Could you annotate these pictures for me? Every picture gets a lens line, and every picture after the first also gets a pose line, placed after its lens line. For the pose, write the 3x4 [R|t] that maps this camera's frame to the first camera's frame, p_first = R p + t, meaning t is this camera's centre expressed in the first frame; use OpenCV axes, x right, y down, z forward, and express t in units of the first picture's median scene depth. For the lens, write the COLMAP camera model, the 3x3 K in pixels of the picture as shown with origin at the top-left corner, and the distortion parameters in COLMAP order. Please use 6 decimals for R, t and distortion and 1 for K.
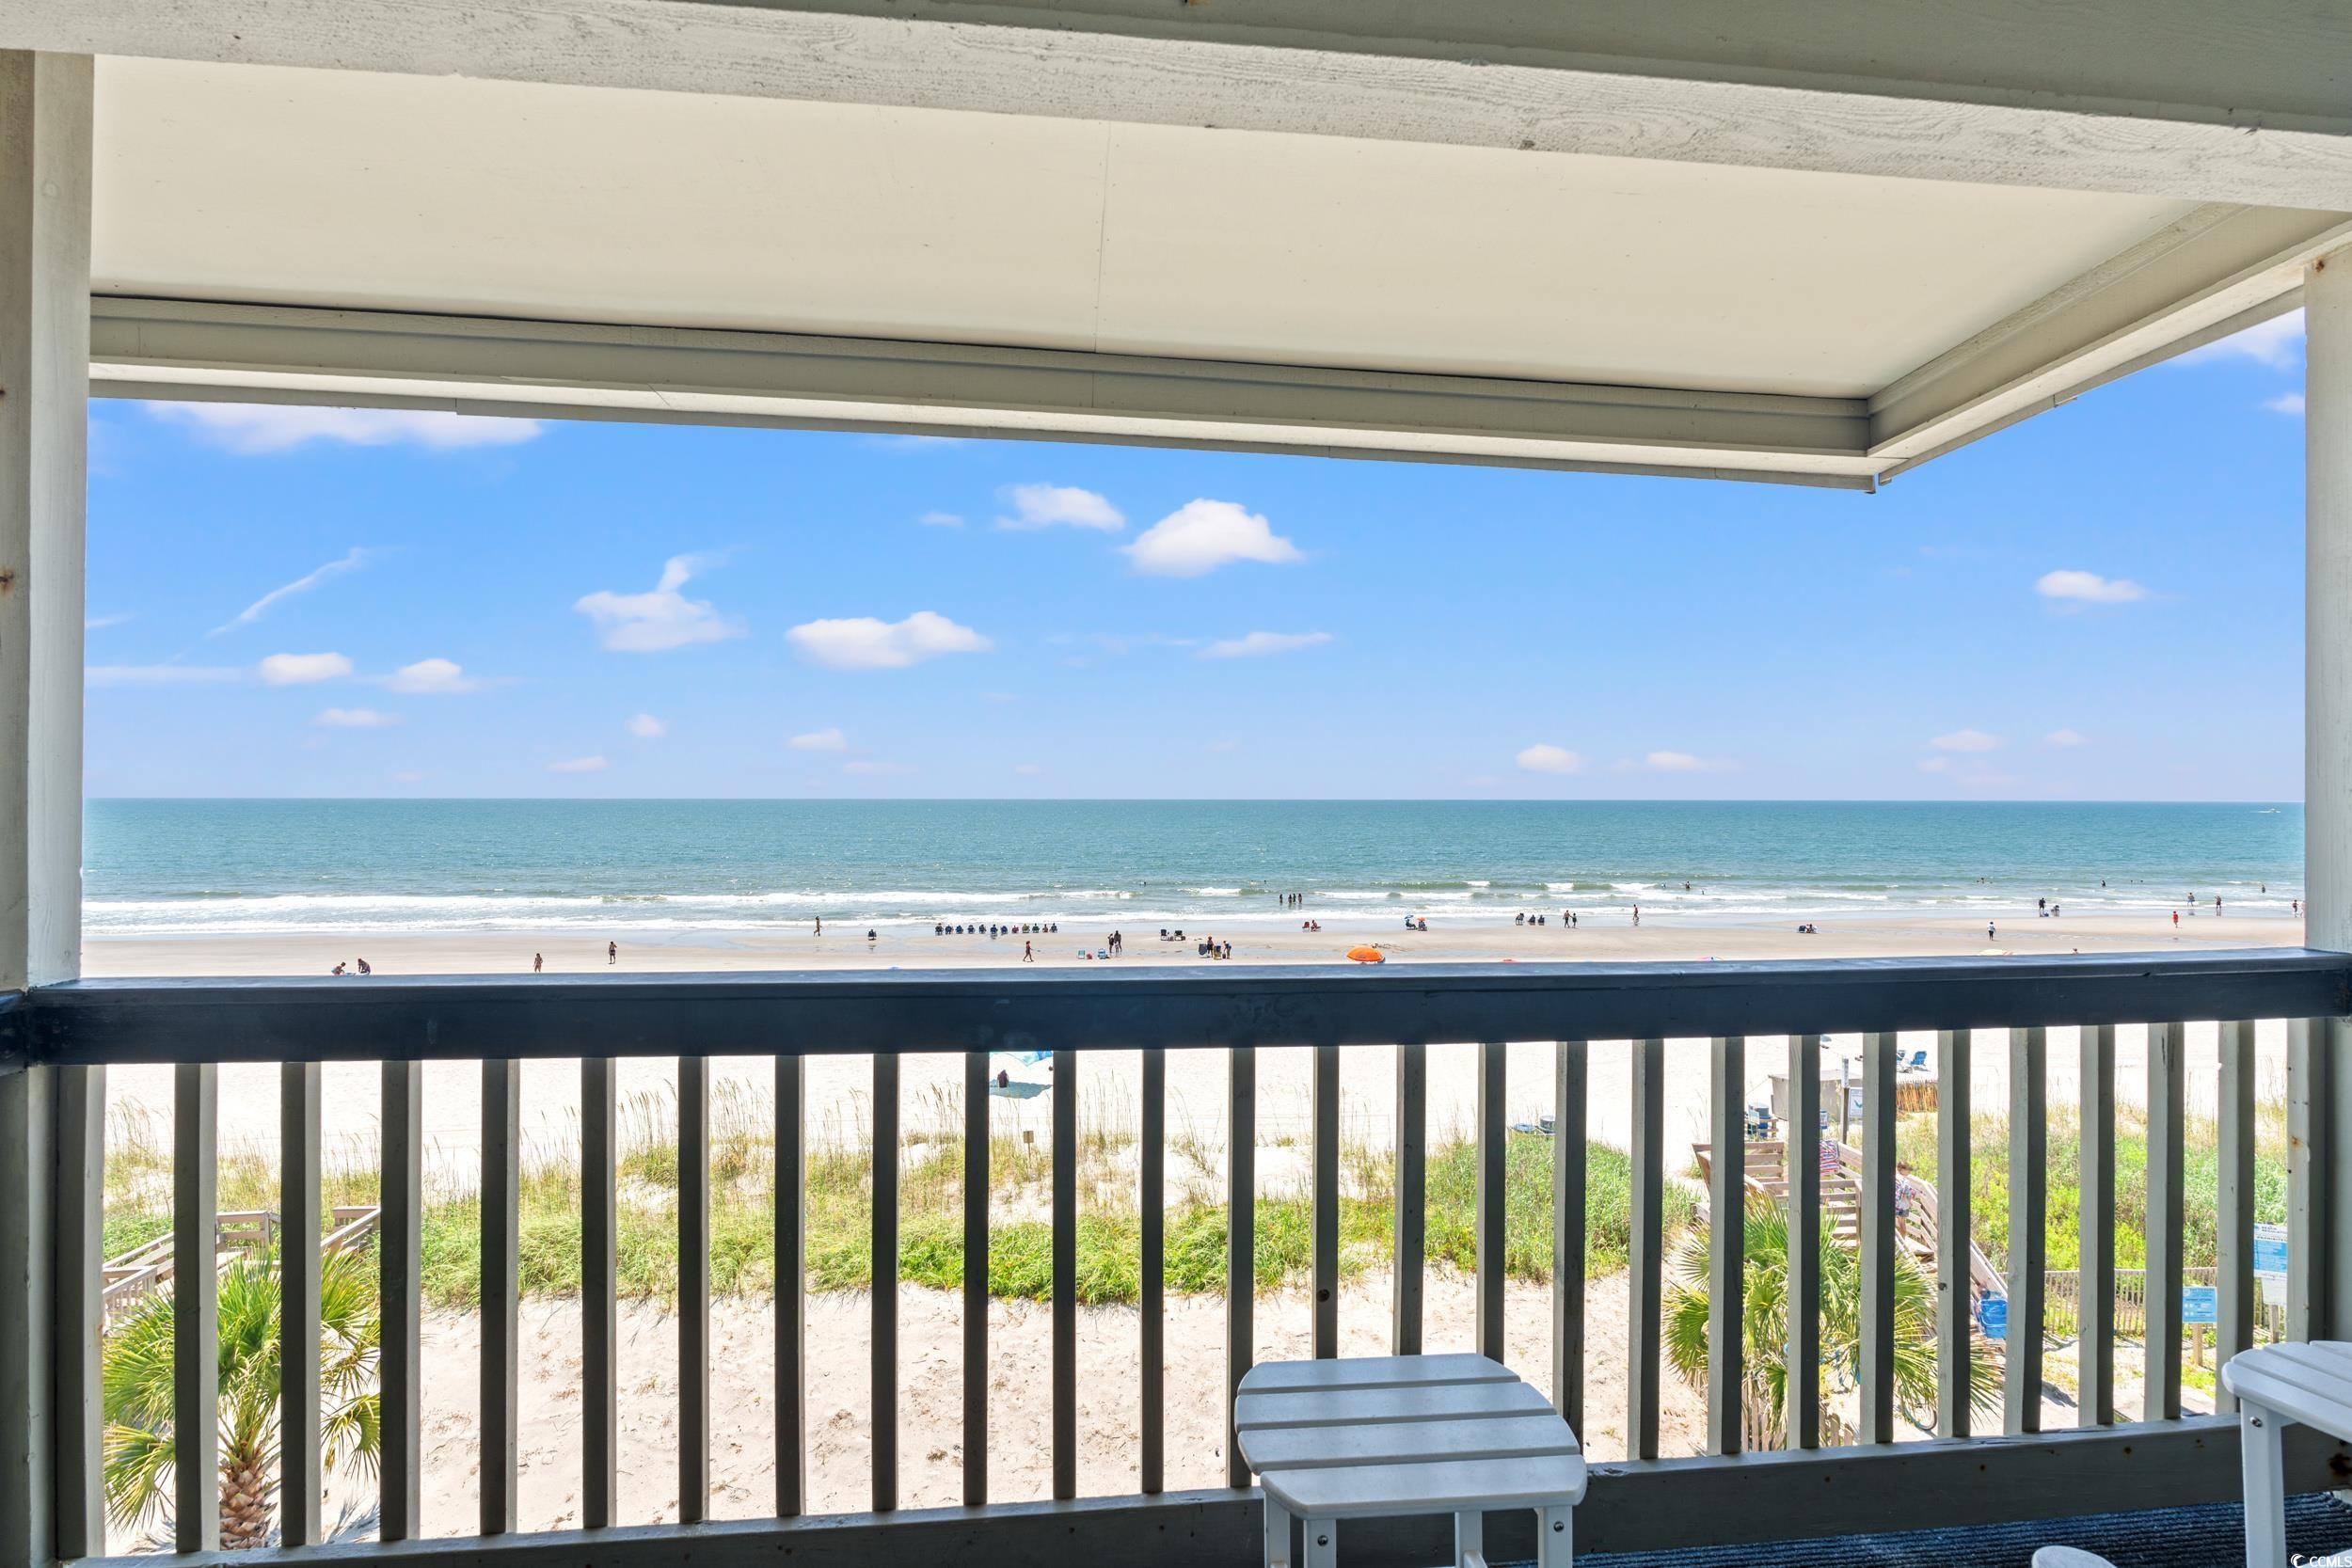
lens RADIAL K [[1062.1, 0, 1165.6], [0, 1062.1, 789.8], [0, 0, 1]] dist [-0.006171, 0.000518]
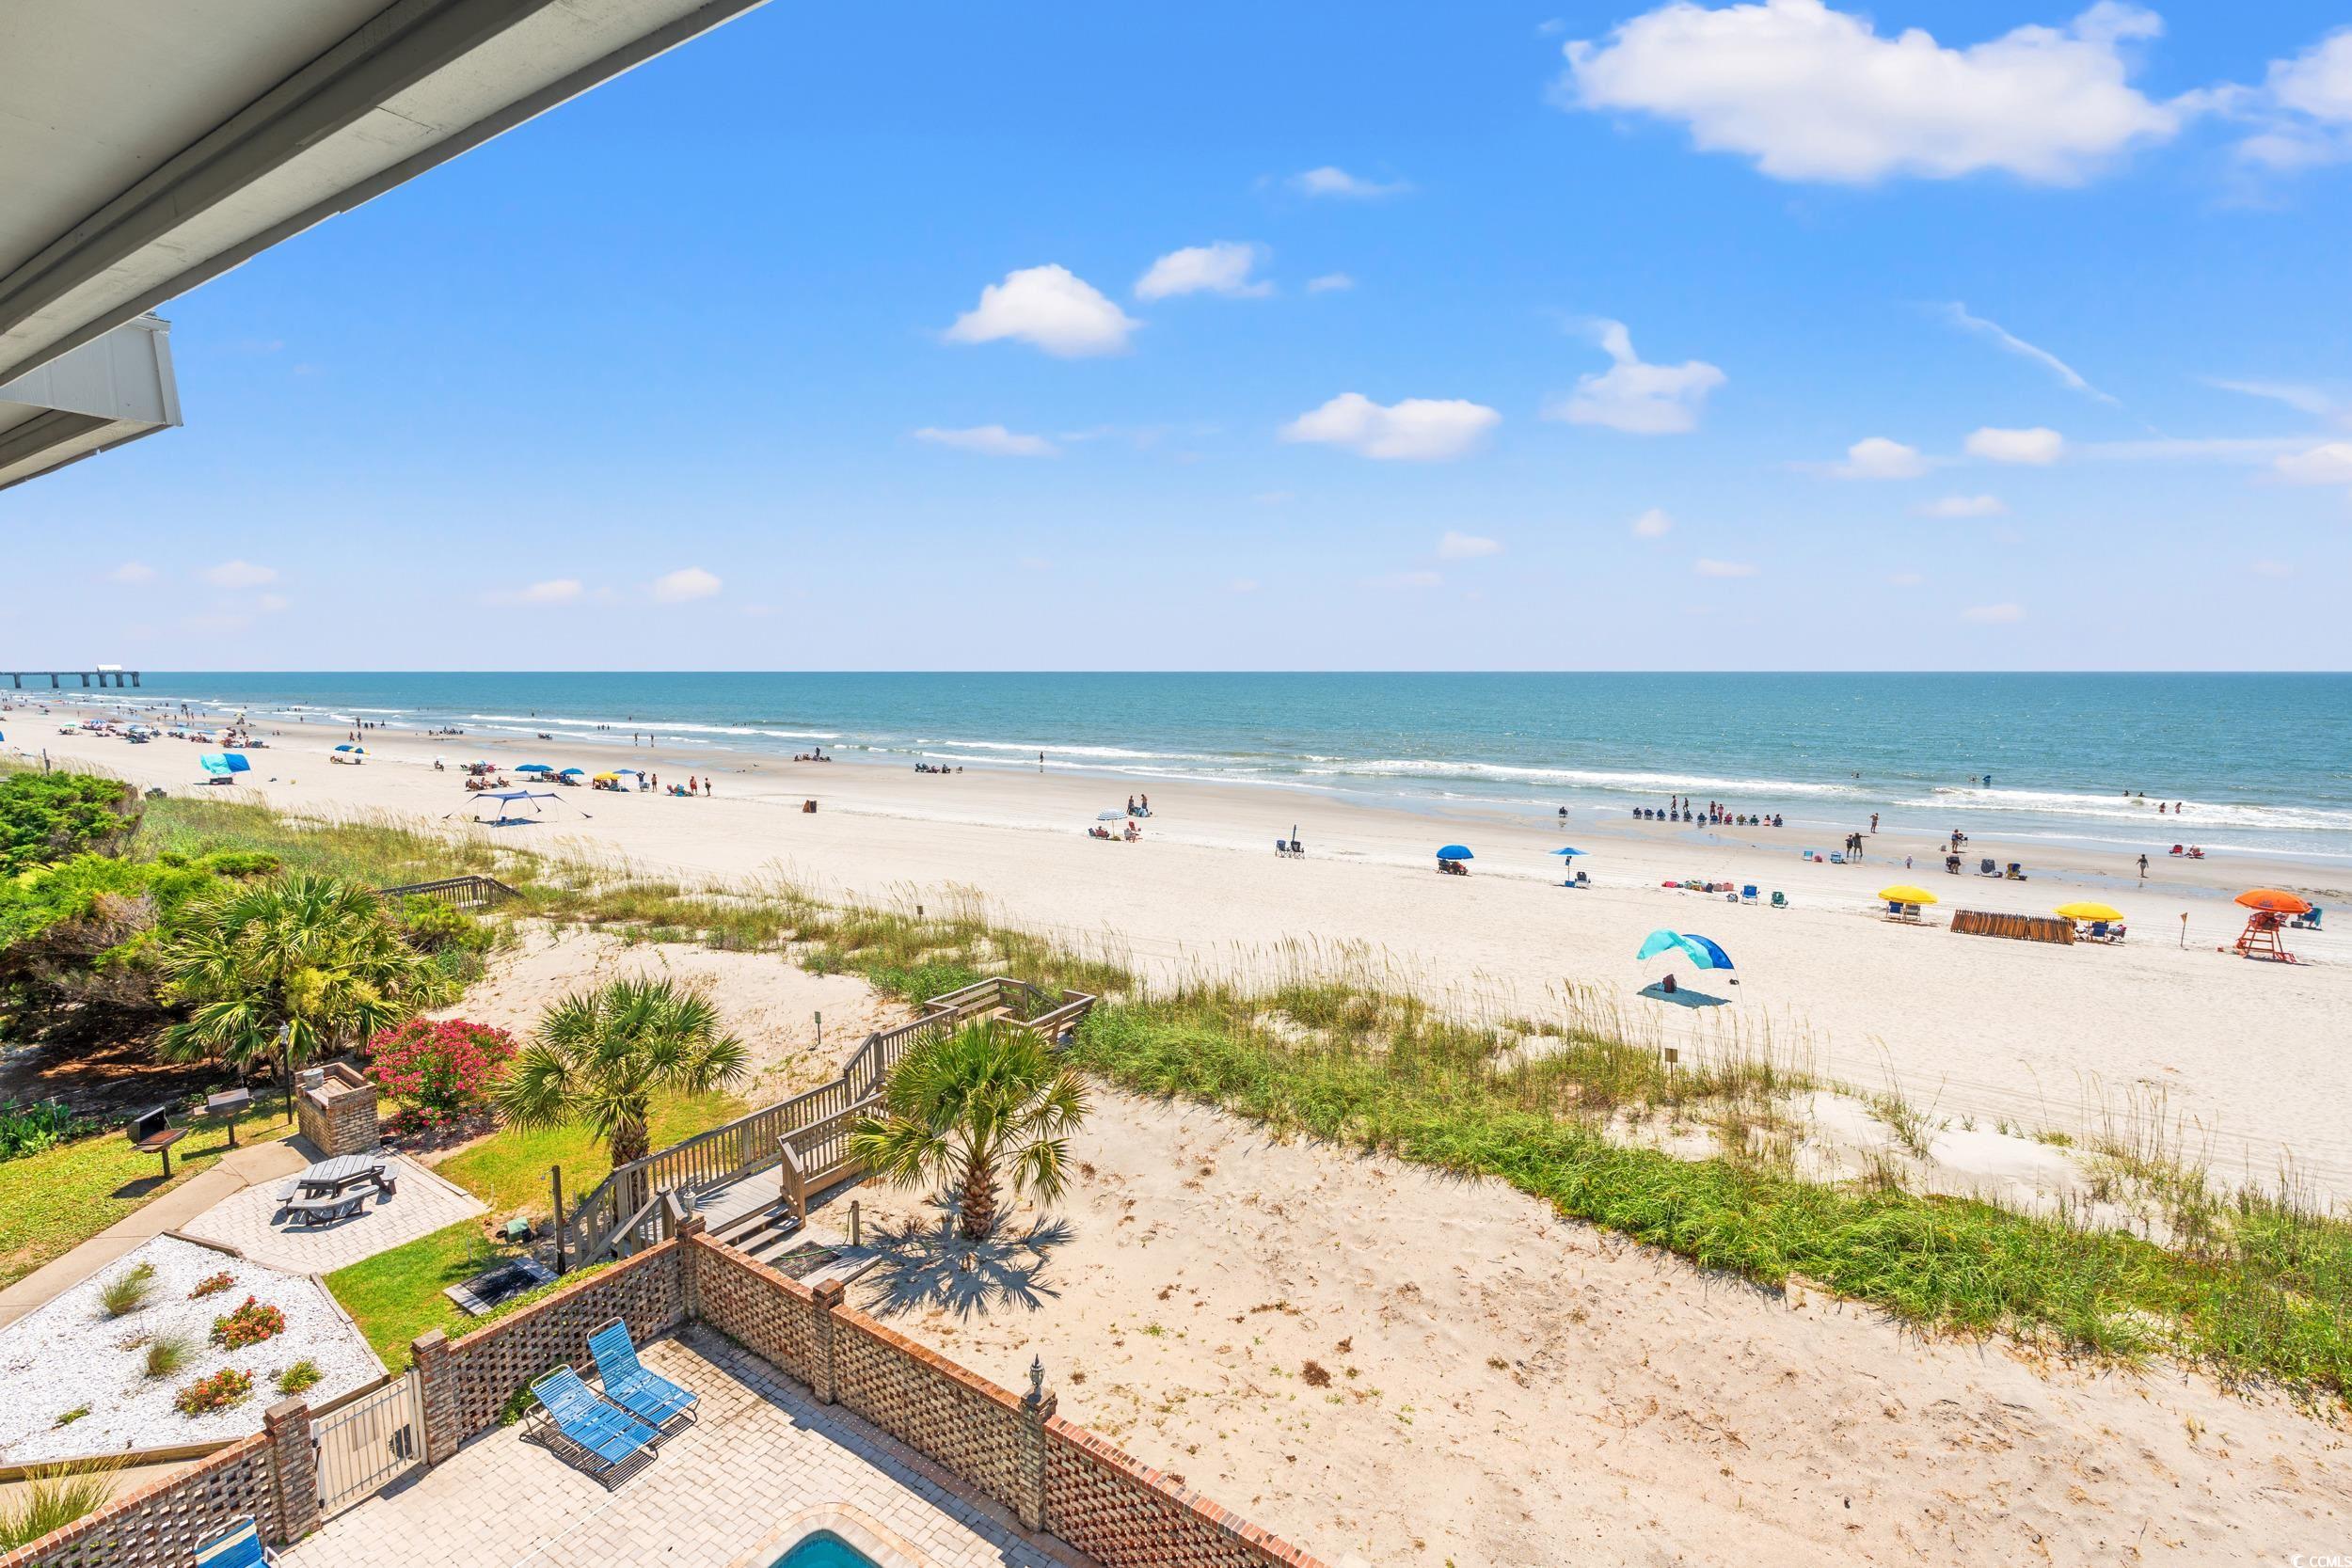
lens RADIAL K [[1062.1, 0, 1165.6], [0, 1062.1, 789.8], [0, 0, 1]] dist [-0.006171, 0.000518]
pose [[0.790698, 0.069836, -0.608211, 0.074974], [0.002791, 0.993051, 0.117653, 0.010500], [0.612201, -0.094726, 0.785008, 0.113363]]
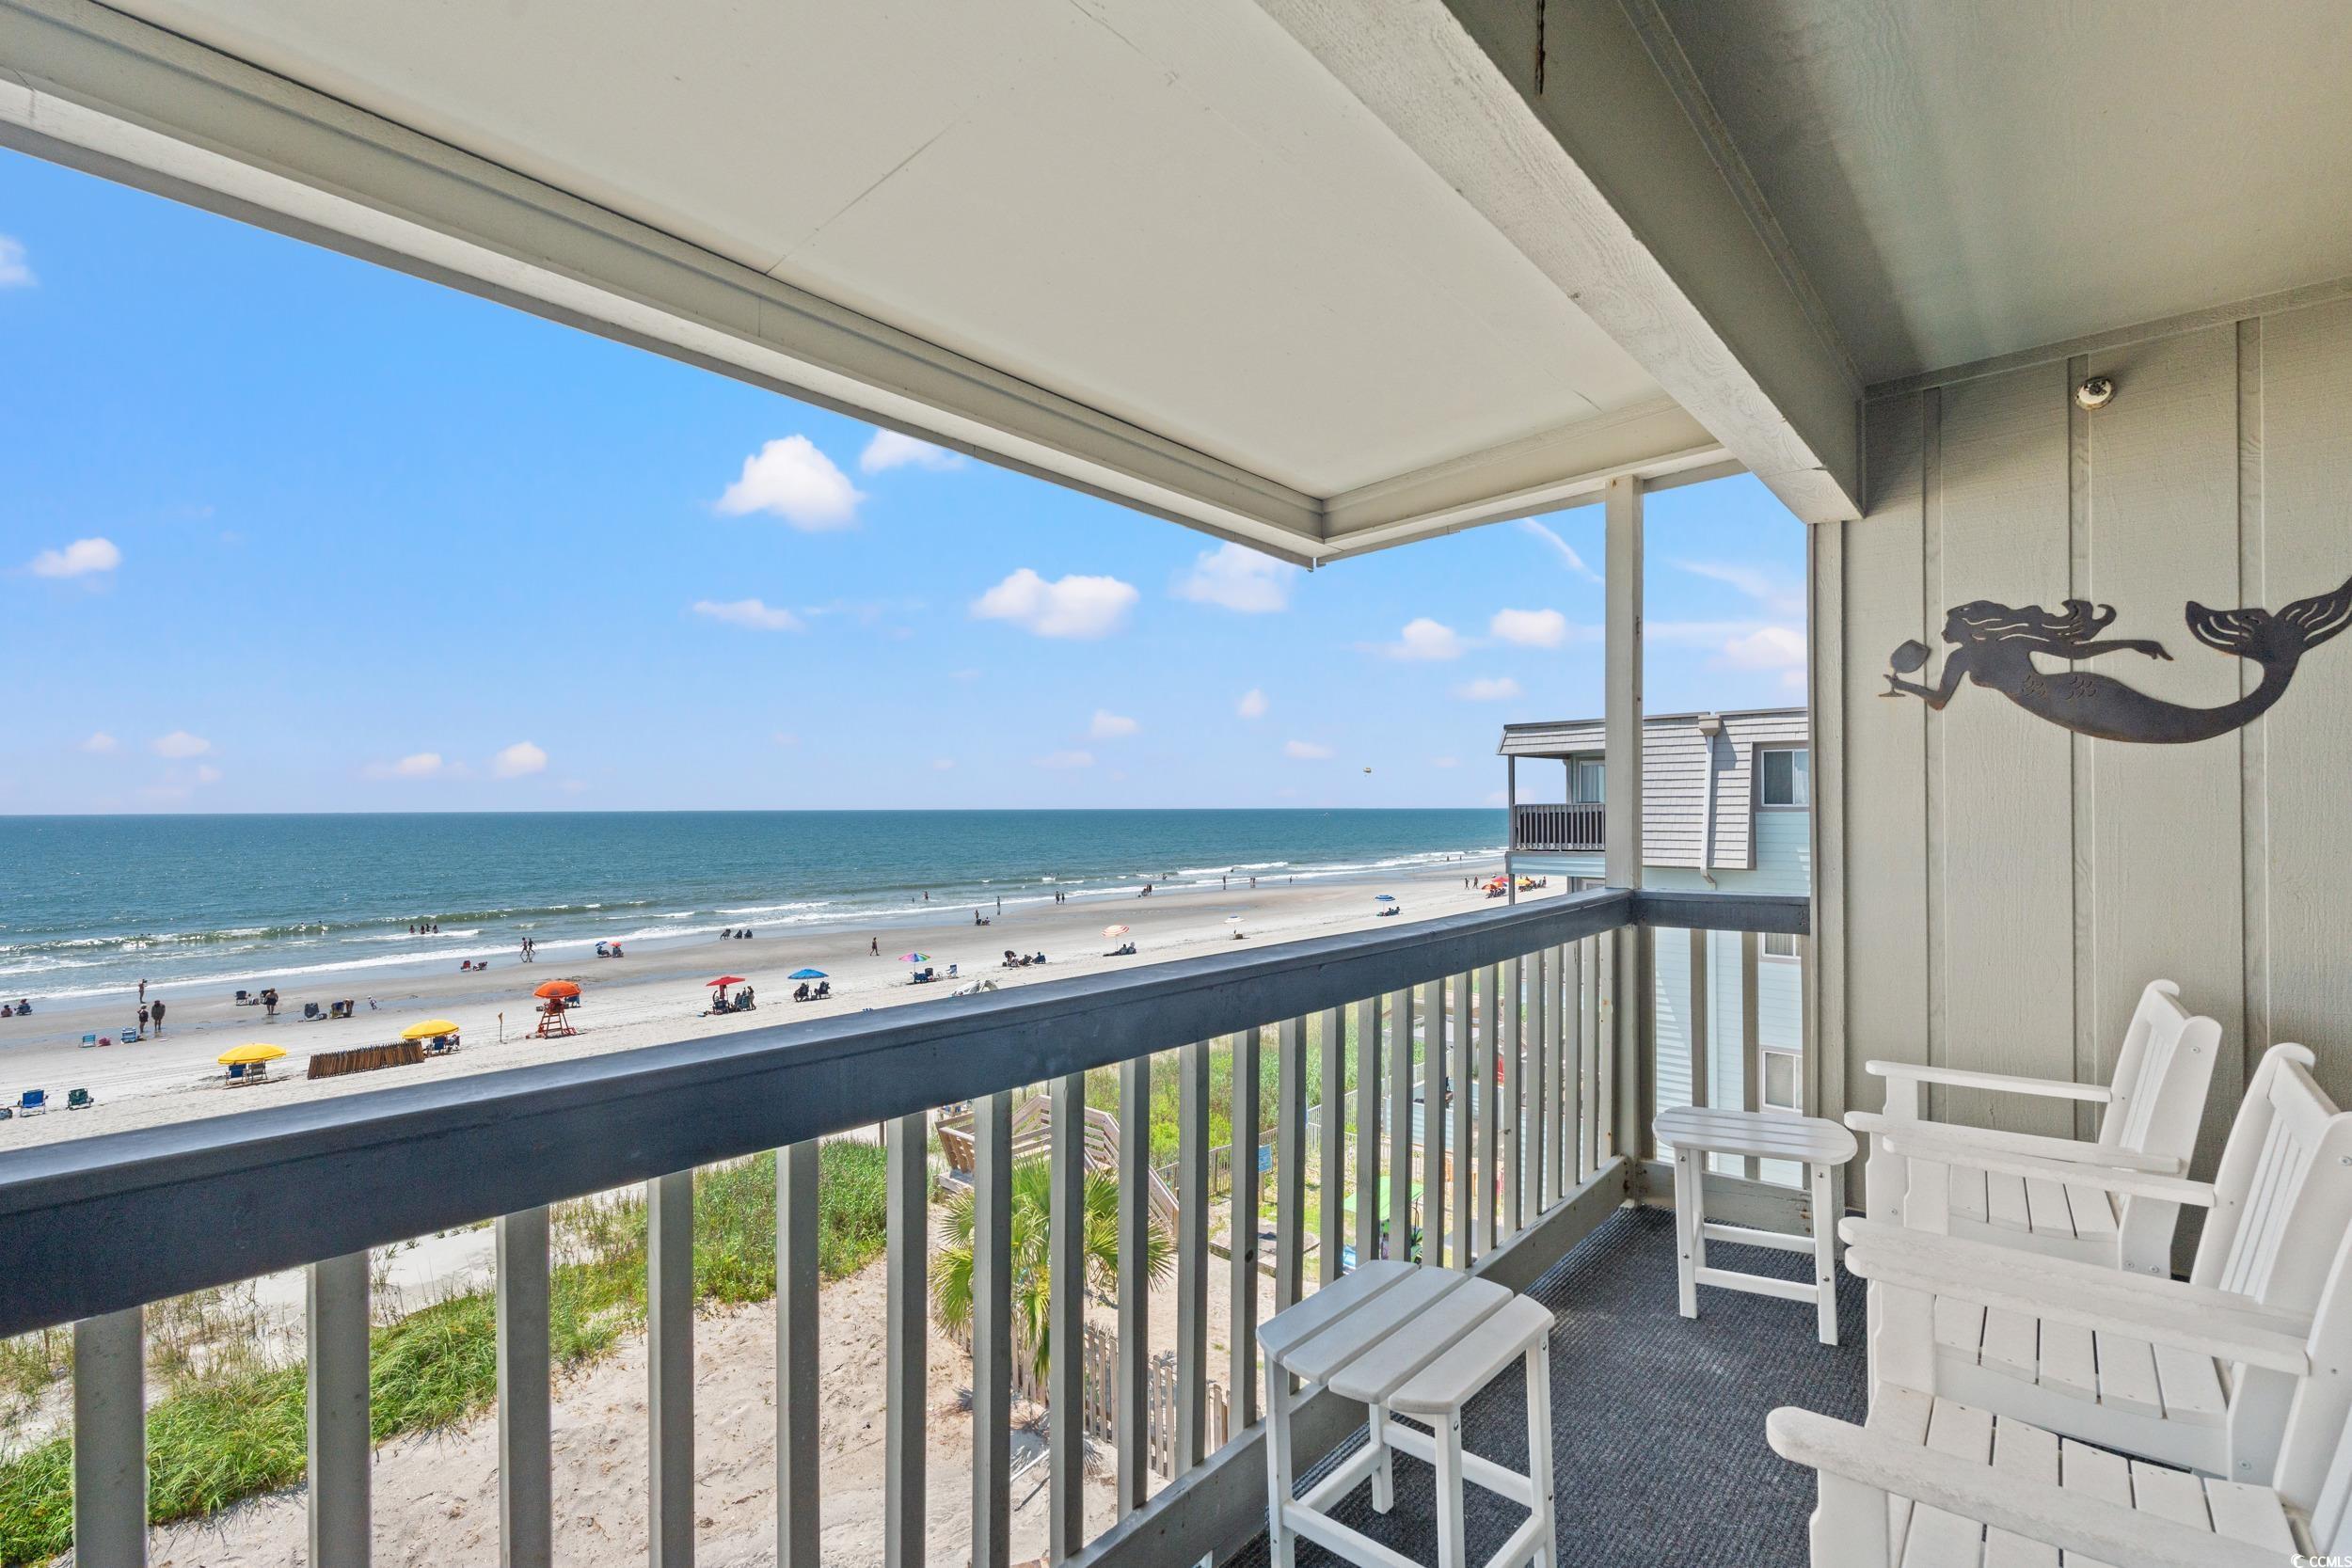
lens RADIAL K [[1062.1, 0, 1165.6], [0, 1062.1, 789.8], [0, 0, 1]] dist [-0.006171, 0.000518]
pose [[0.738784, 0.002621, 0.673937, -0.072985], [0.005848, 0.999930, -0.010300, 0.002906], [-0.673917, 0.011550, 0.738717, 0.022952]]
